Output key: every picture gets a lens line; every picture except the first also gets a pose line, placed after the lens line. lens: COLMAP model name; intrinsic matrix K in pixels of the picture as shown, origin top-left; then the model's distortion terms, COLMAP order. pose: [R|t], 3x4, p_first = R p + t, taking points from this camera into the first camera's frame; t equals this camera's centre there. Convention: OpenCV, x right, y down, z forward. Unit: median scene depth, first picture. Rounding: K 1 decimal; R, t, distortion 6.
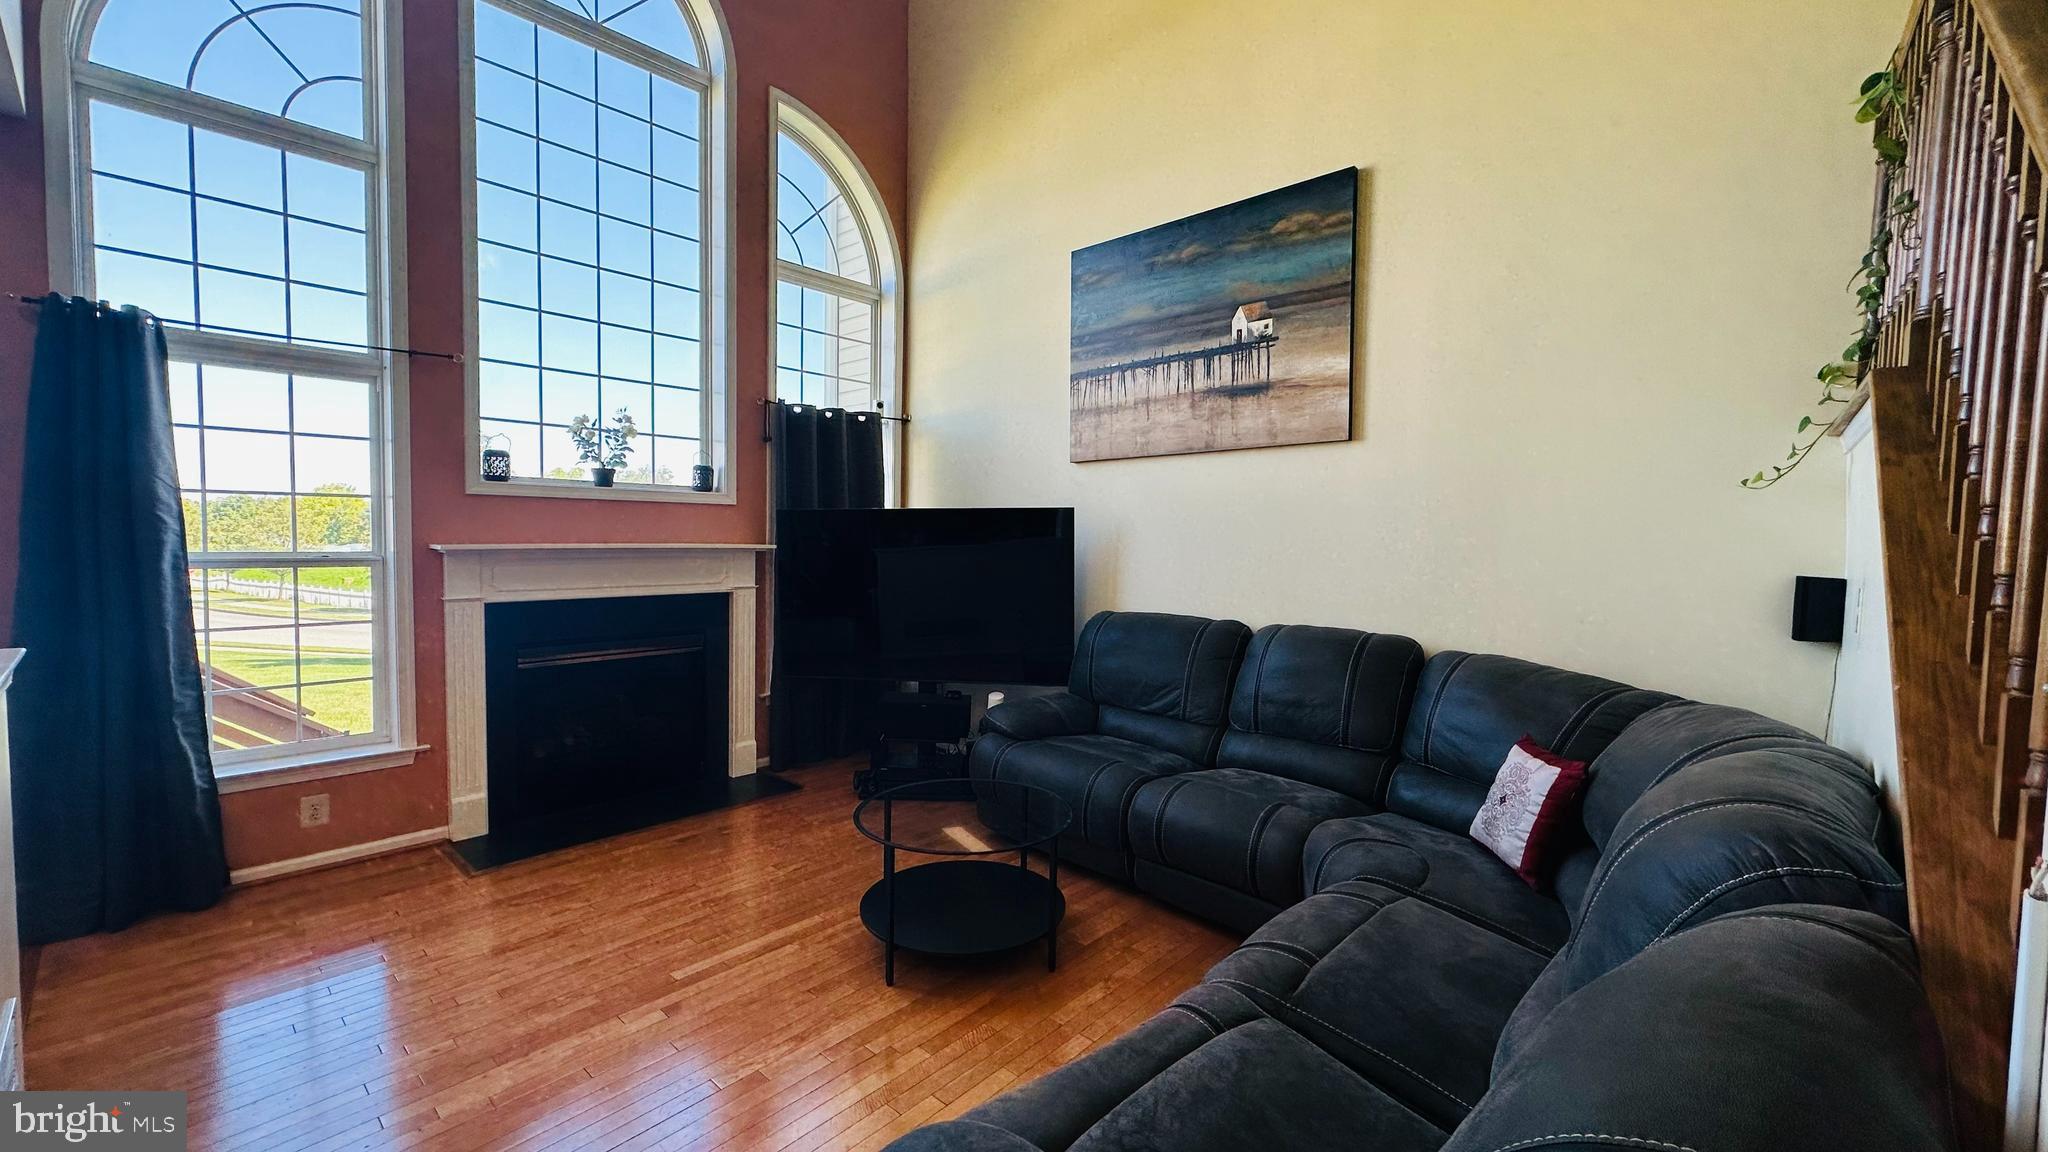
lens RADIAL K [[814.1, 0, 1012.7], [0, 814.1, 573.4], [0, 0, 1]] dist [0.000077, -0.000486]
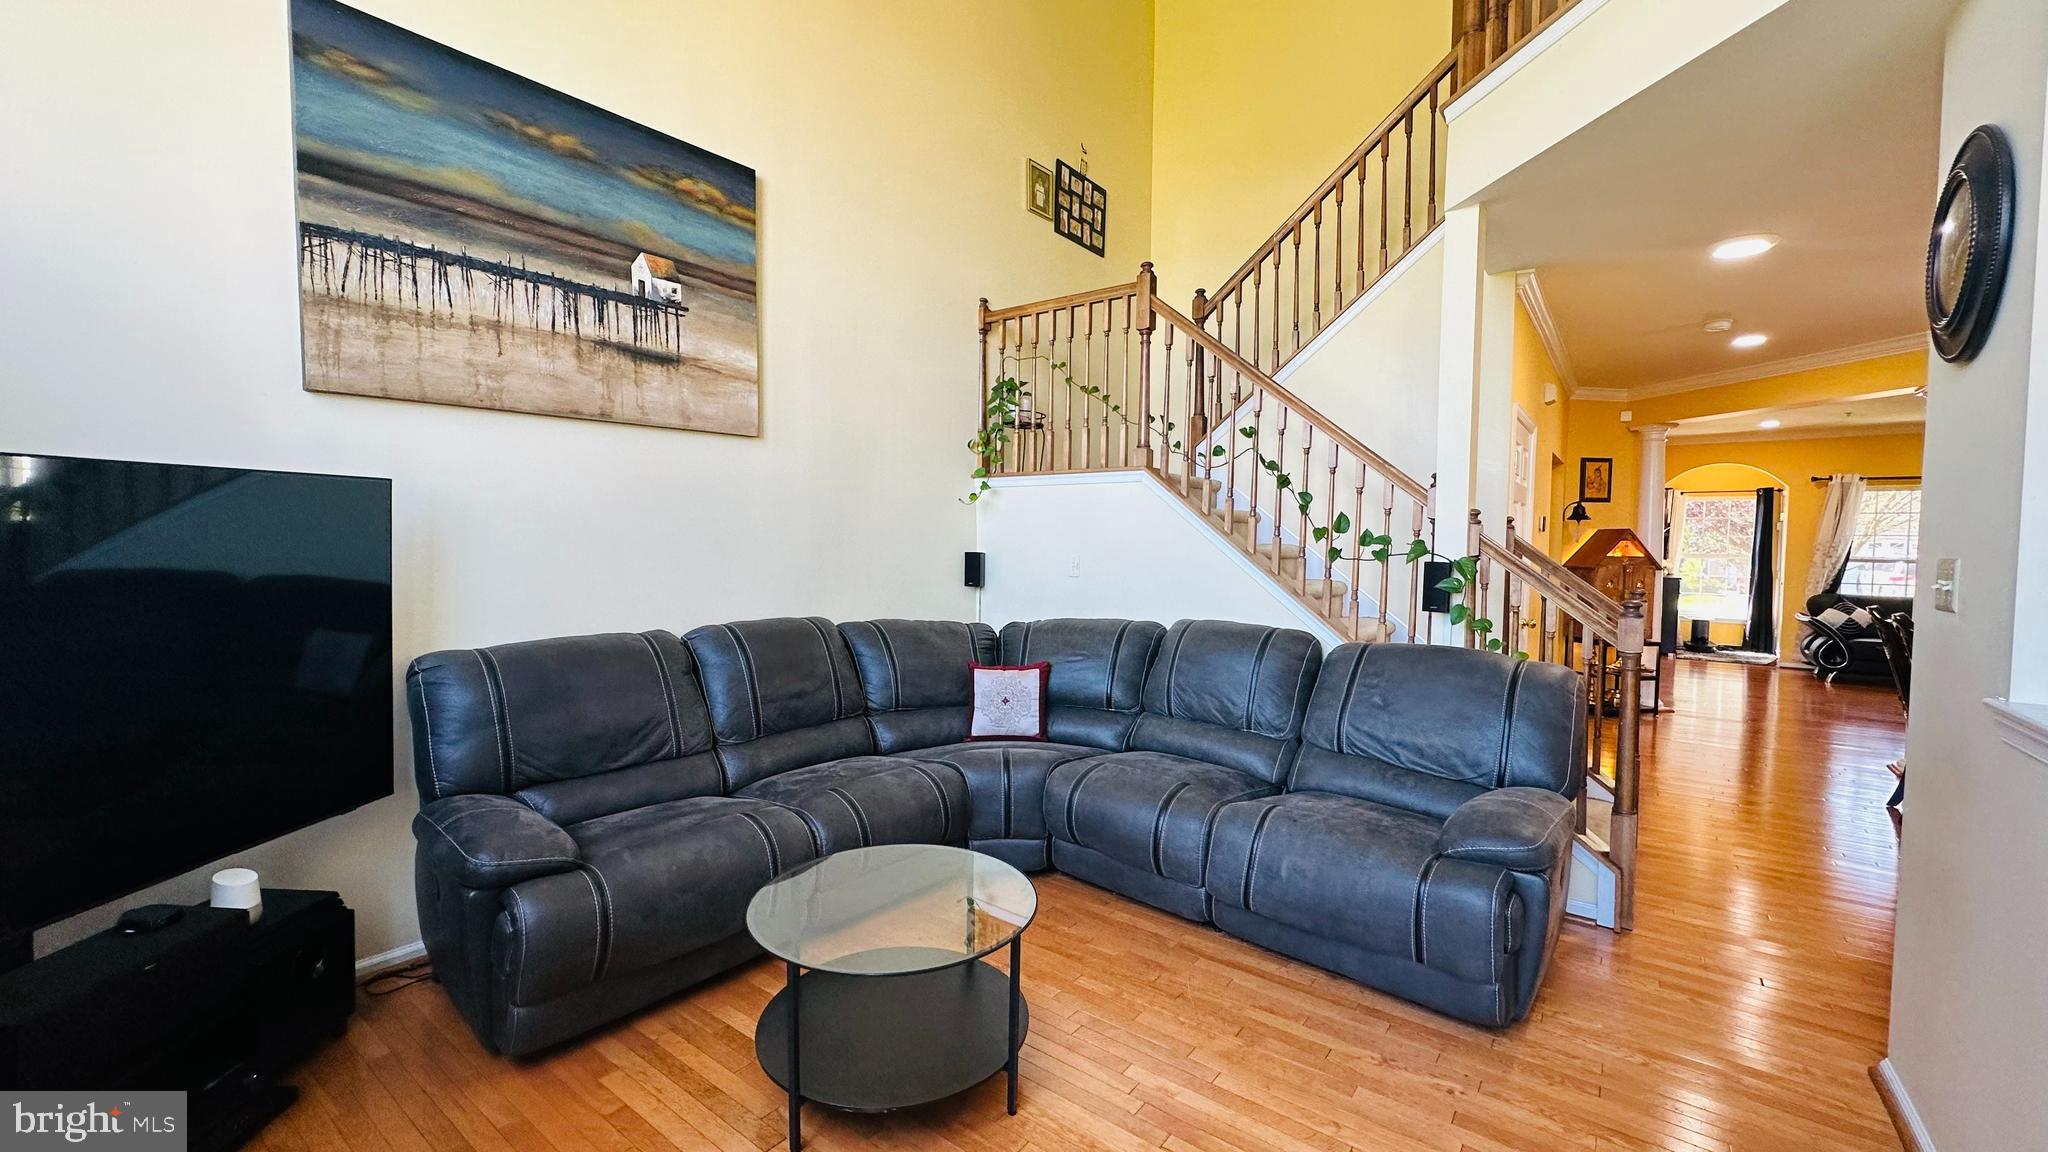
lens RADIAL K [[814.1, 0, 1024.7], [0, 814.1, 577.5], [0, 0, 1]] dist [0.000077, -0.000486]
pose [[-0.090105, -0.062222, 0.993987, -0.591743], [0.037006, 0.997148, 0.065774, -0.037426], [-0.995245, 0.042710, -0.087545, 0.688297]]
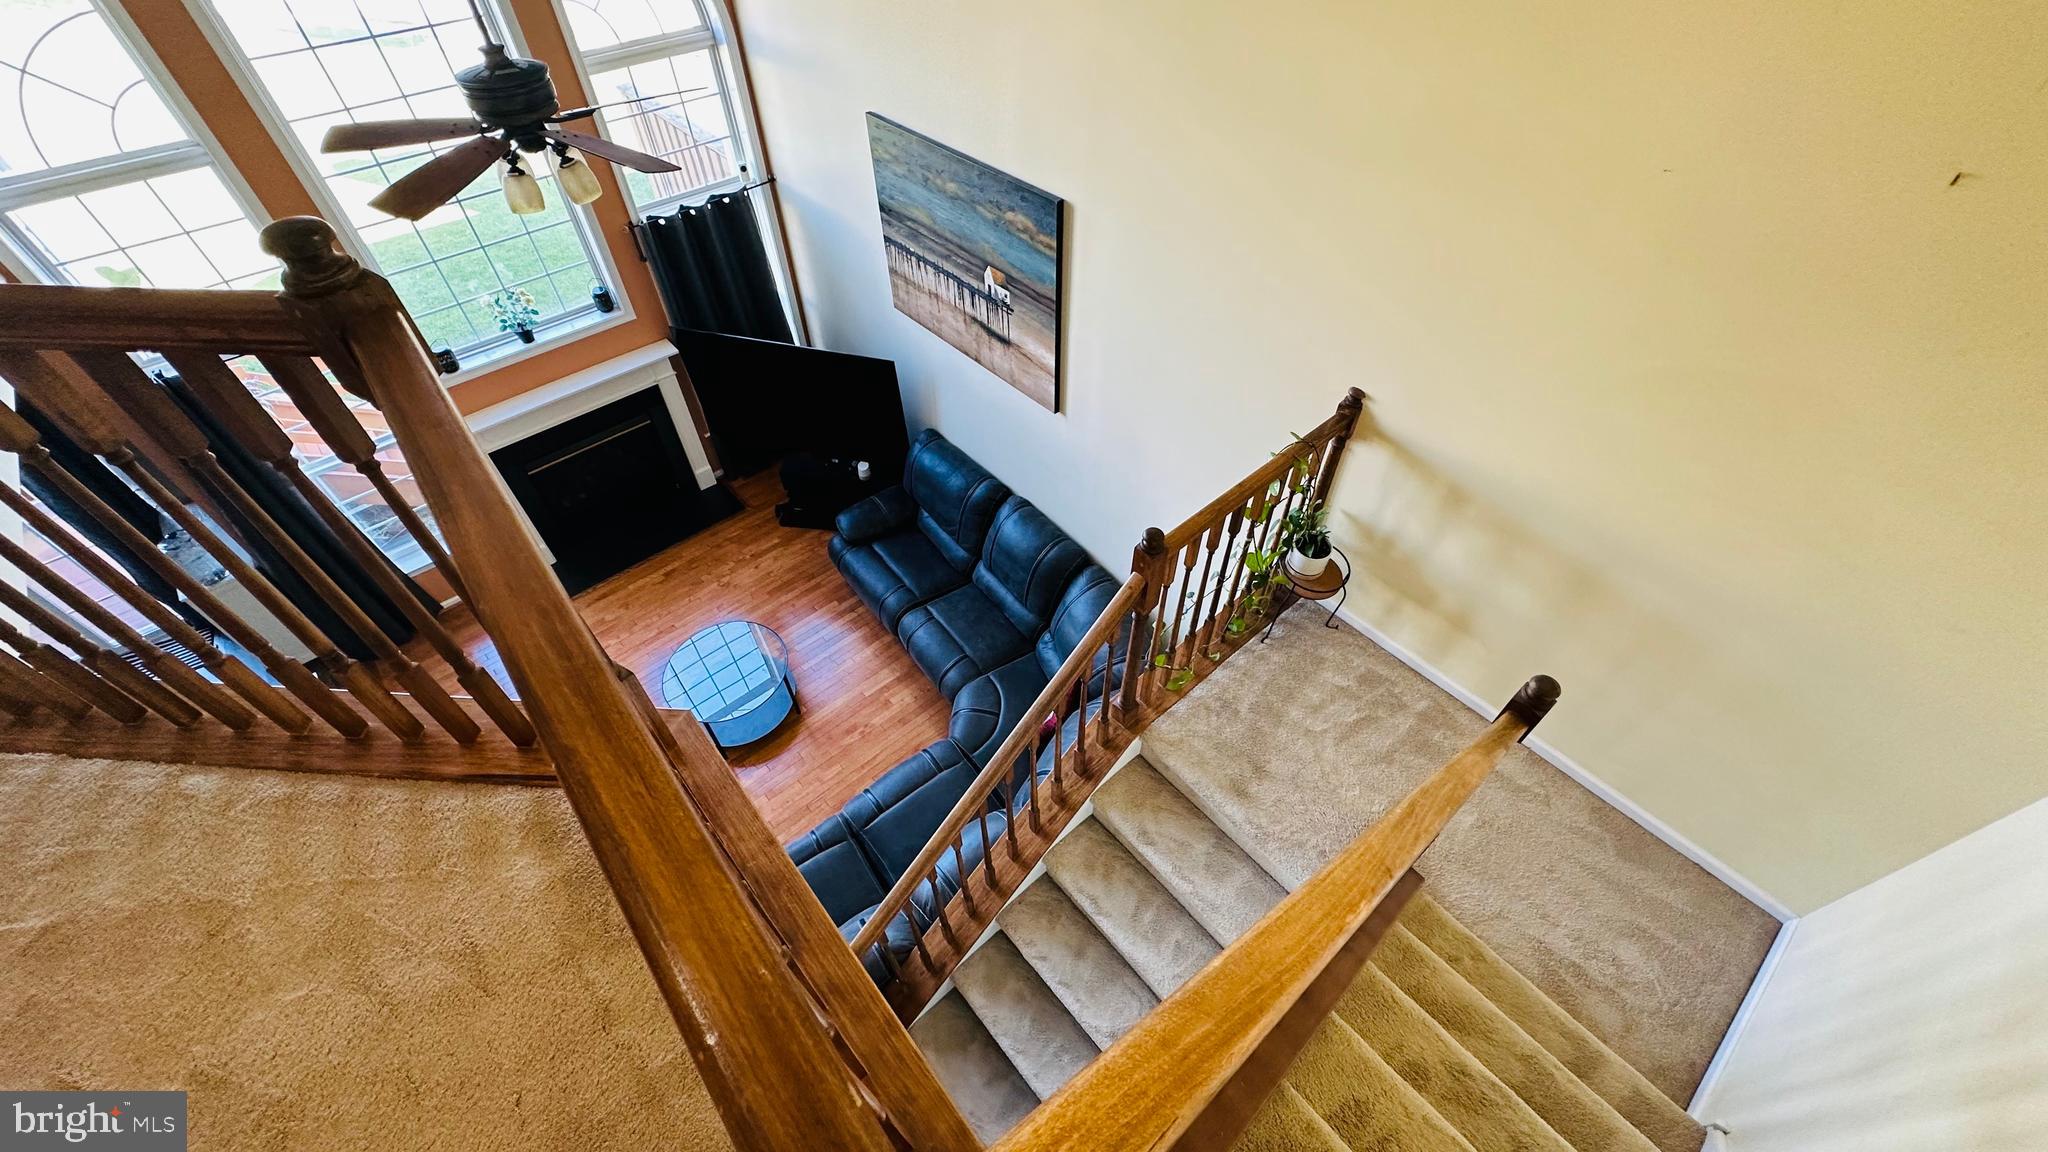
lens RADIAL K [[814.1, 0, 1014.1], [0, 814.1, 585.4], [0, 0, 1]] dist [0.000077, -0.000486]
pose [[0.993478, 0.066429, -0.092680, 0.440285], [0.020353, 0.696425, 0.717341, -0.812187], [0.112197, -0.714548, 0.690531, -0.081926]]
